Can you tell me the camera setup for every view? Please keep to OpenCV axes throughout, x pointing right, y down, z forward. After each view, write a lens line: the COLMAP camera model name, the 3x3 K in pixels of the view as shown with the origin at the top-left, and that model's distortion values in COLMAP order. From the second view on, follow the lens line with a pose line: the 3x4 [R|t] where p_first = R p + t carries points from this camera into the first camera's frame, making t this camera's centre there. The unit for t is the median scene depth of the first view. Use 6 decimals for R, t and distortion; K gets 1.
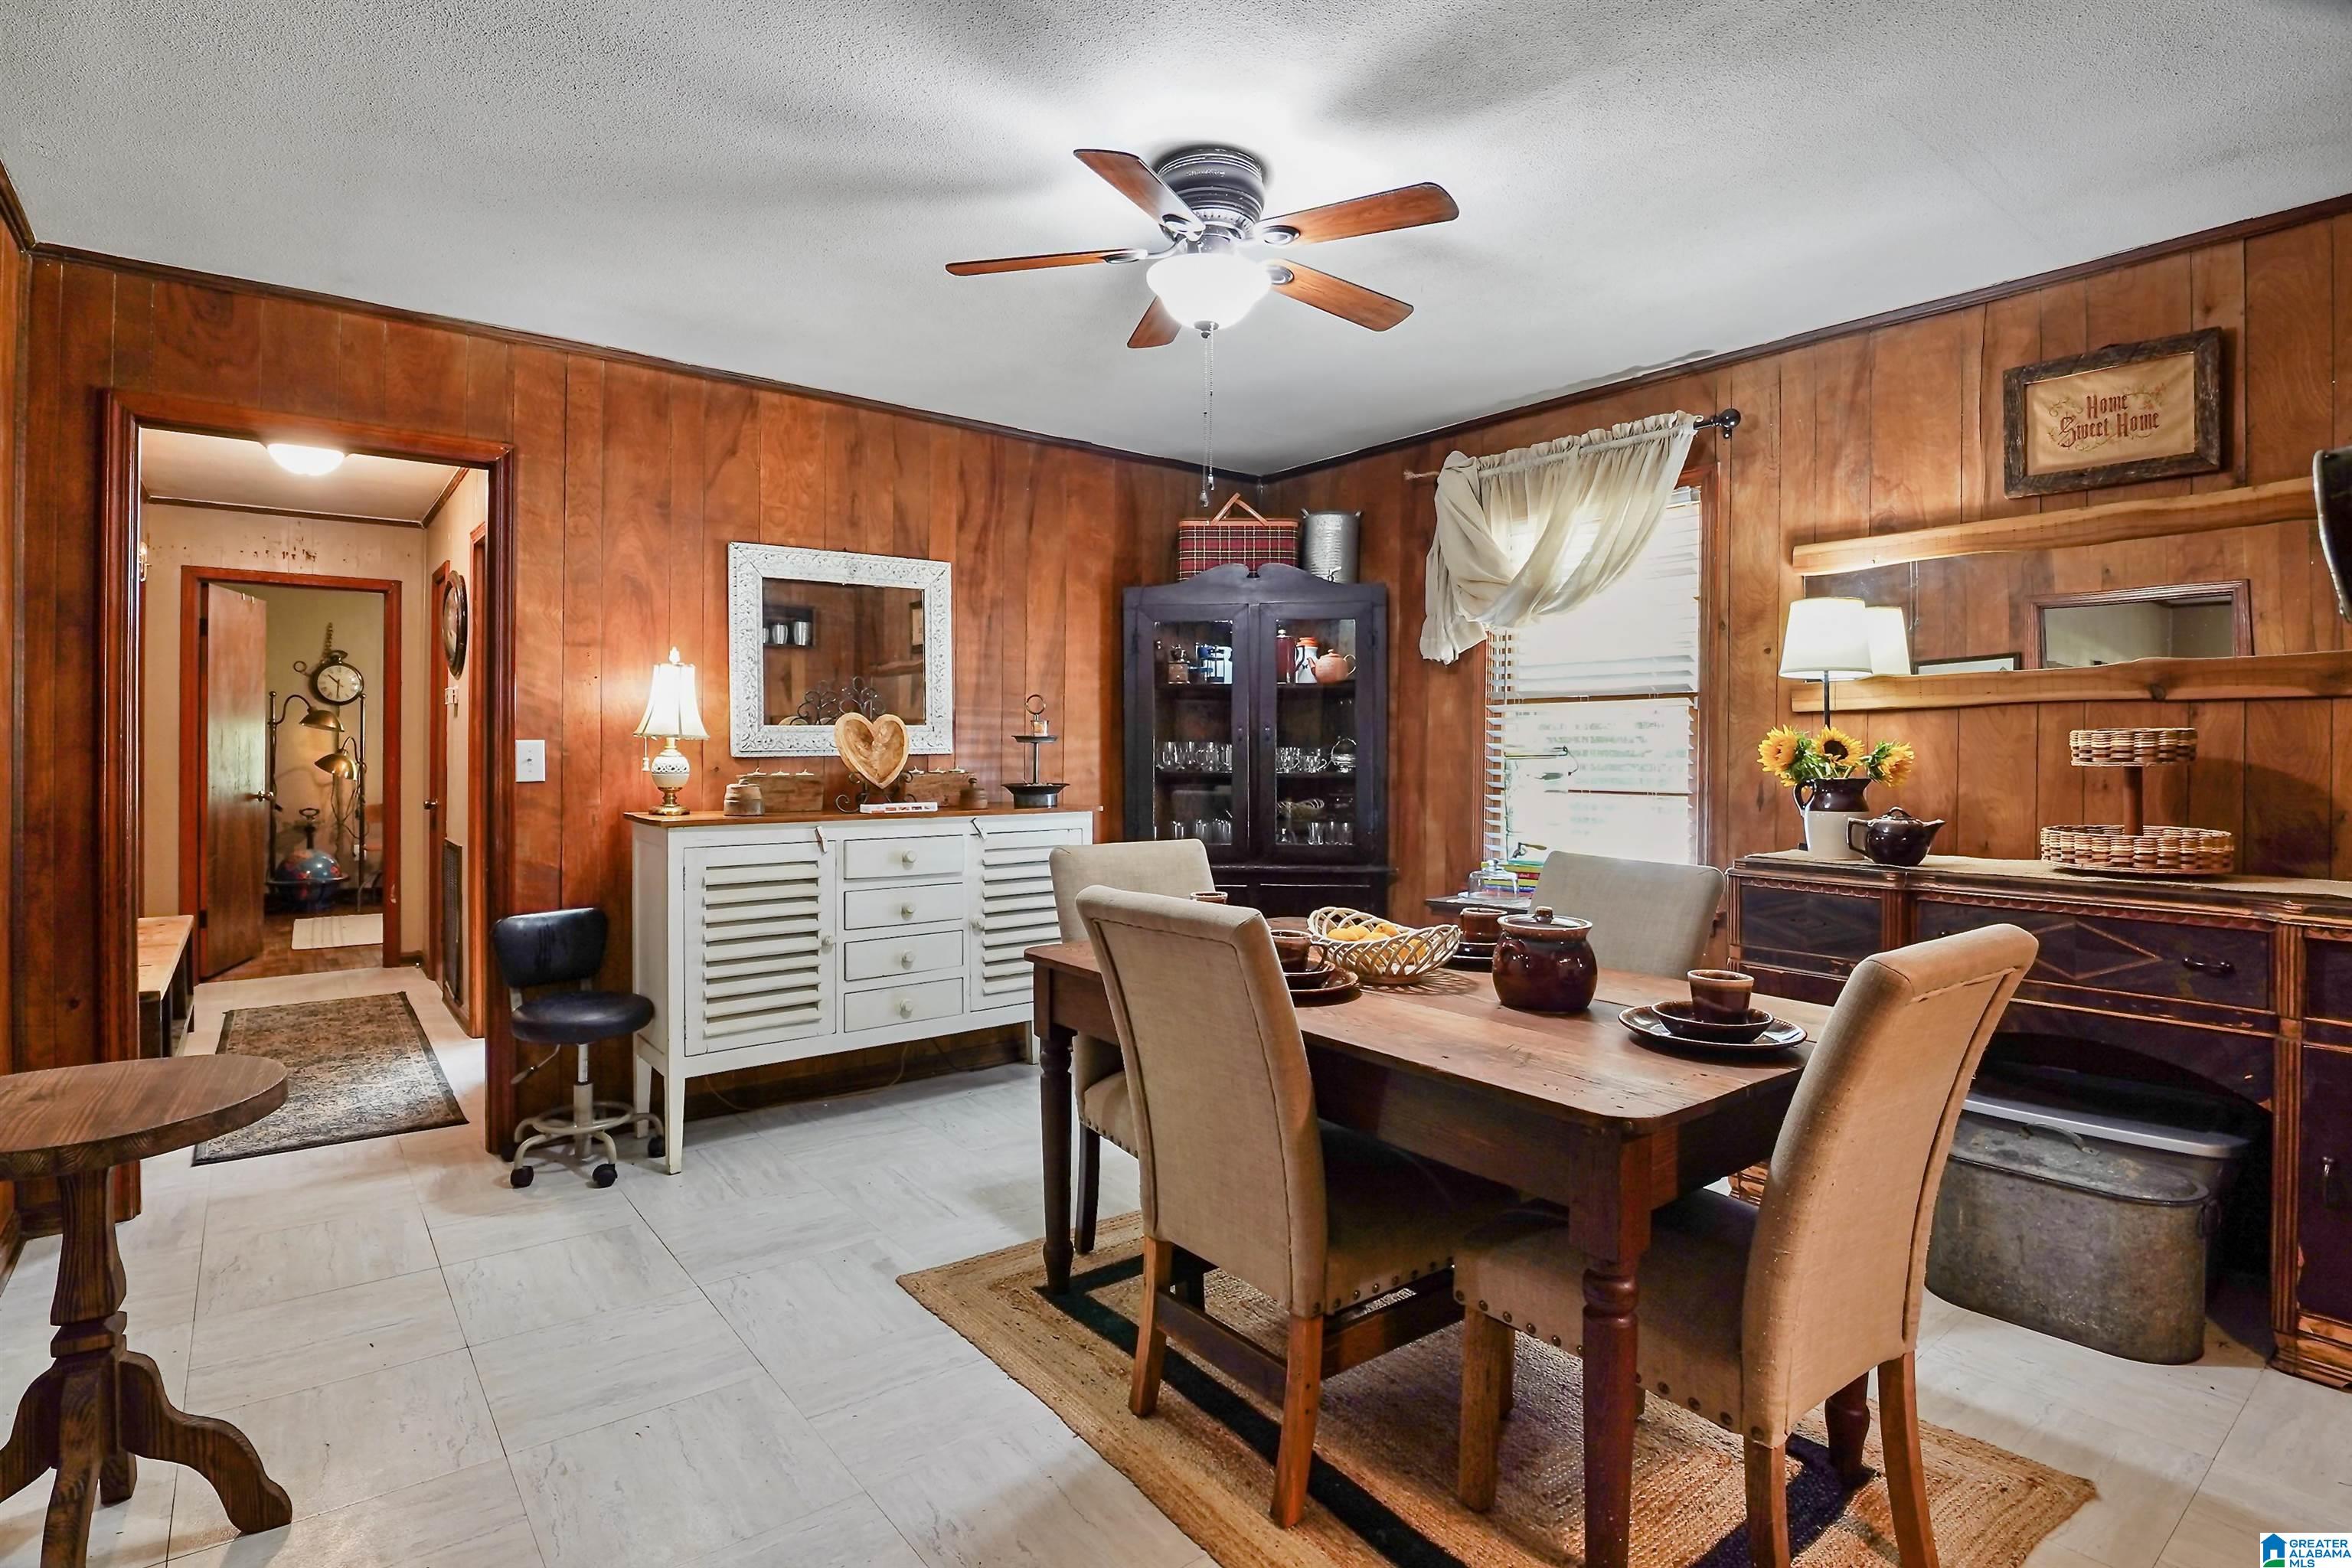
lens RADIAL K [[1157.9, 0, 1161.0], [0, 1157.9, 757.0], [0, 0, 1]] dist [-0.021755, -0.003360]
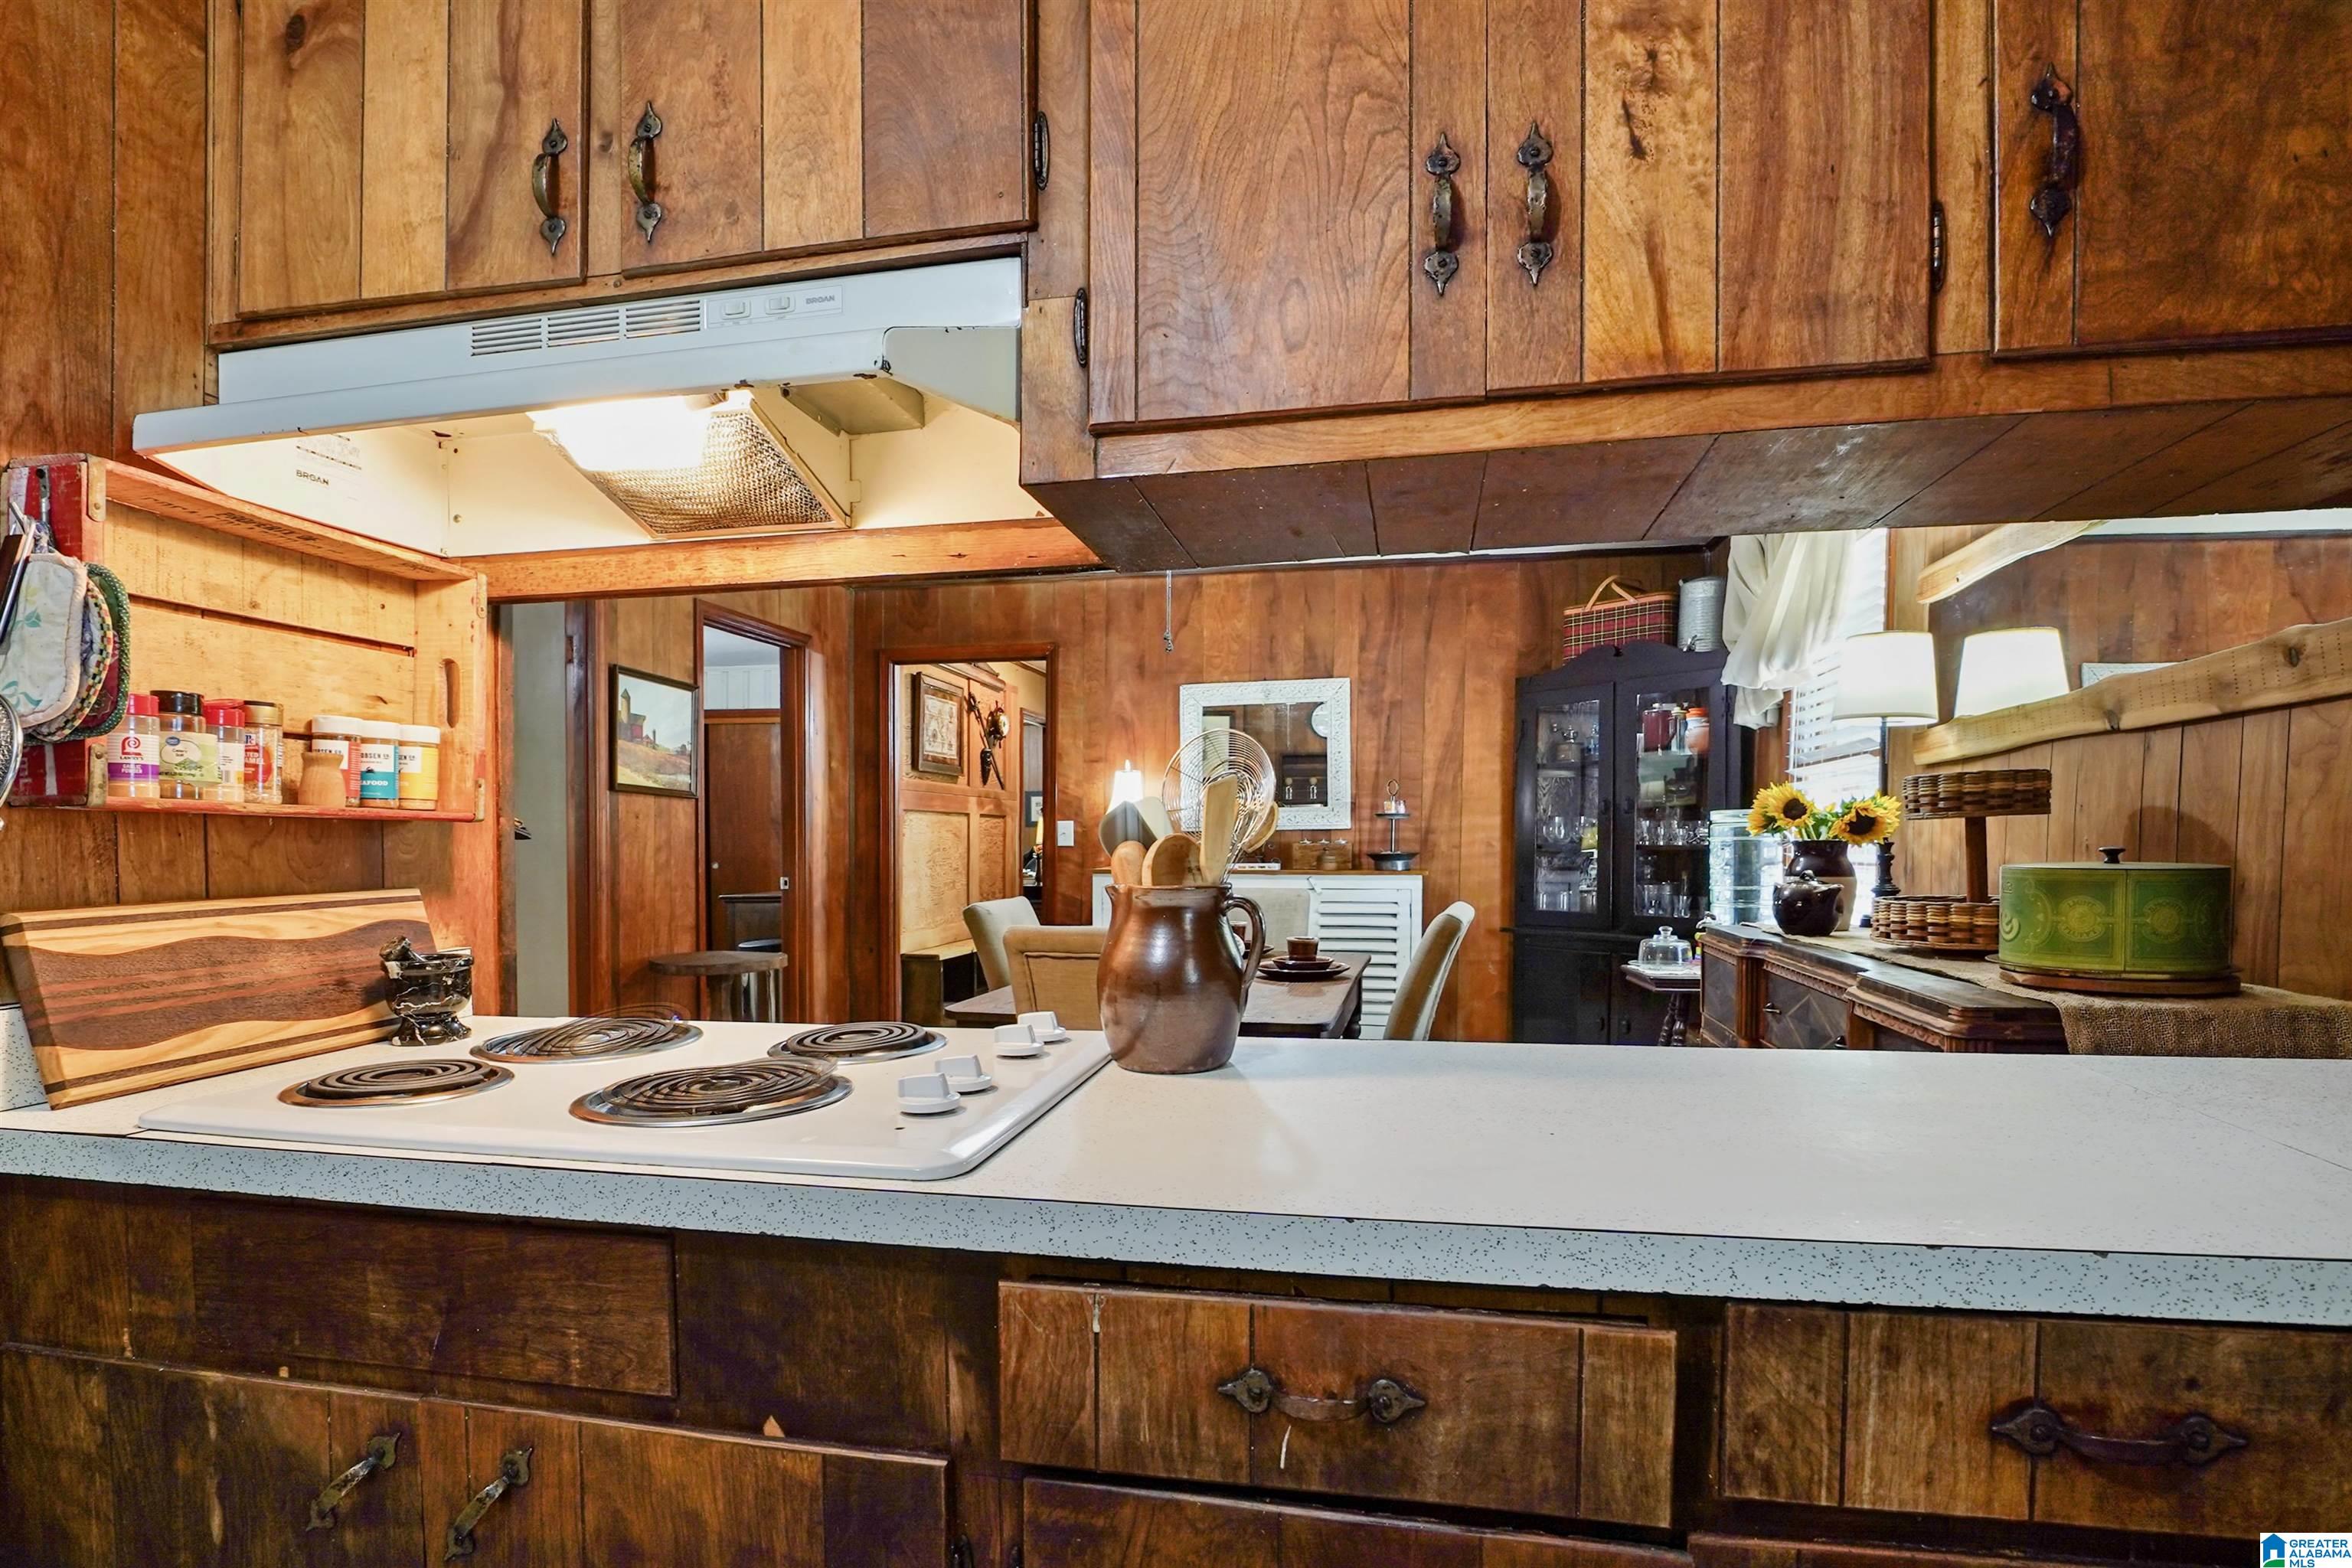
lens RADIAL K [[1157.9, 0, 1193.5], [0, 1157.9, 882.3], [0, 0, 1]] dist [-0.021755, -0.003360]
pose [[0.663258, 0.024174, -0.748000, 0.677616], [-0.002109, 0.999535, 0.030432, 0.018380], [0.748388, -0.018607, 0.663000, 0.026657]]
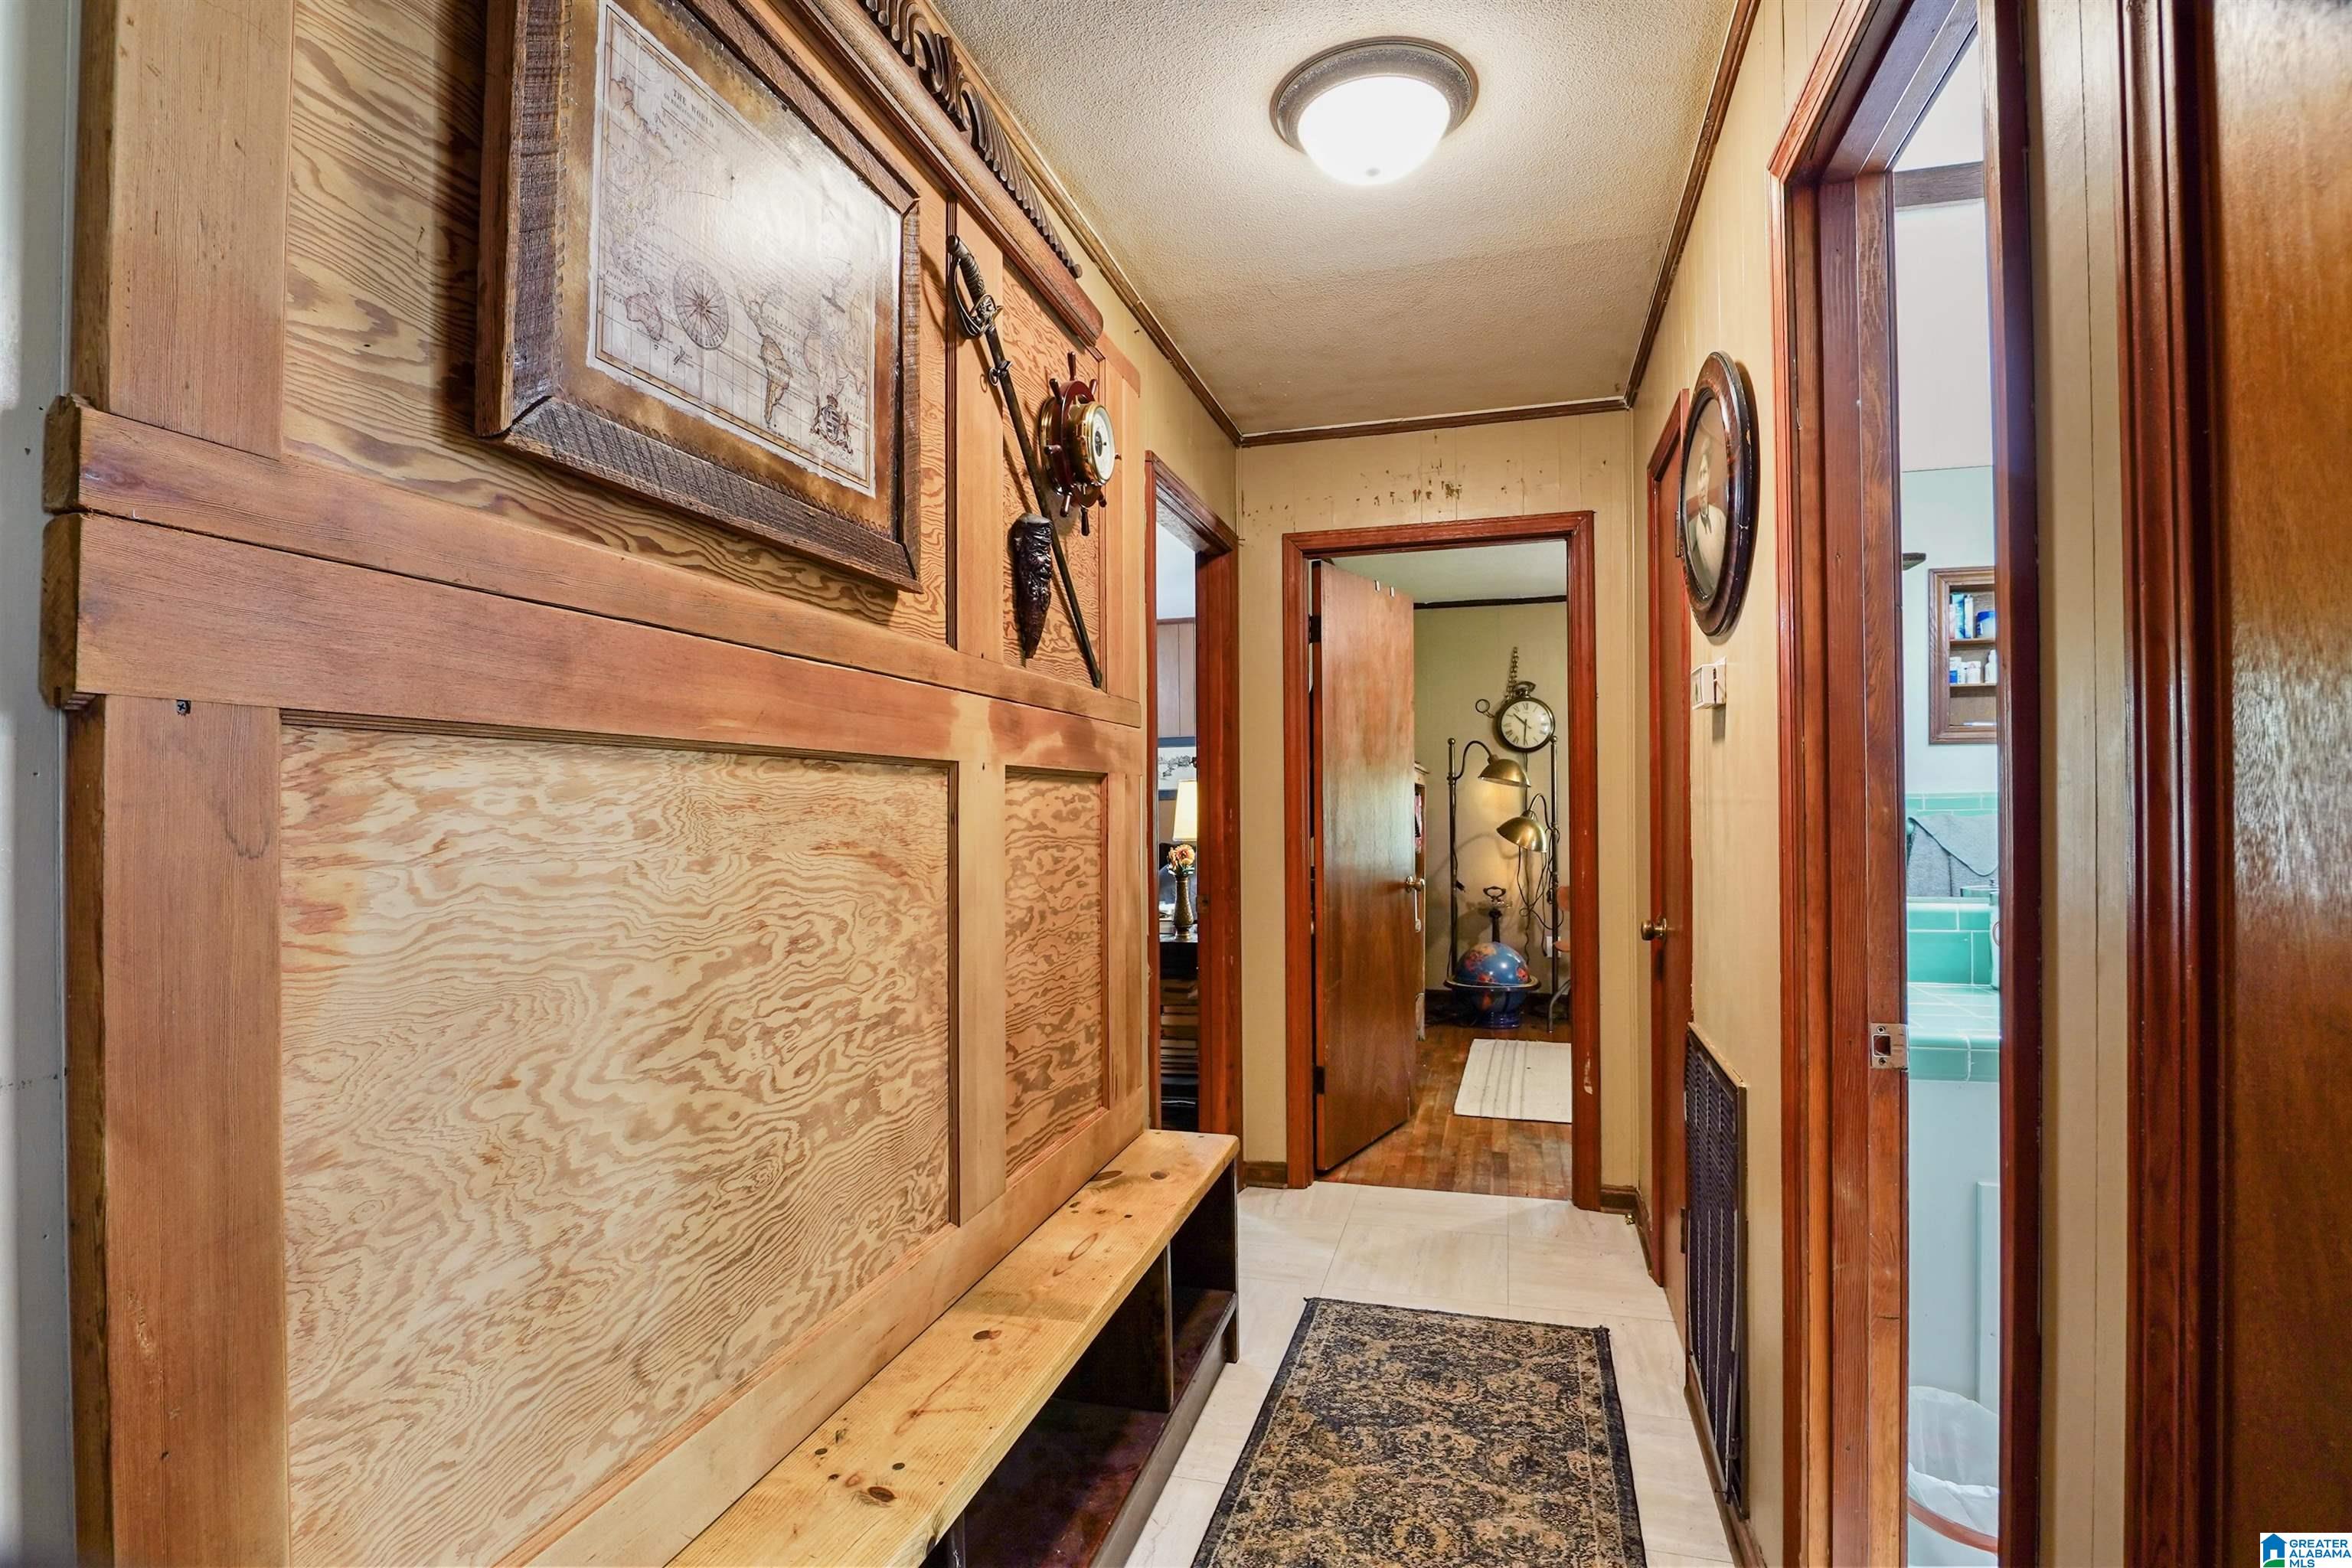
lens RADIAL K [[1157.9, 0, 1157.8], [0, 1157.9, 793.8], [0, 0, 1]] dist [-0.021755, -0.003360]
pose [[0.577757, -0.018004, -0.816010, -0.506332], [0.006538, 0.999827, -0.017431, -0.013421], [0.816183, 0.004735, 0.577775, 0.771781]]
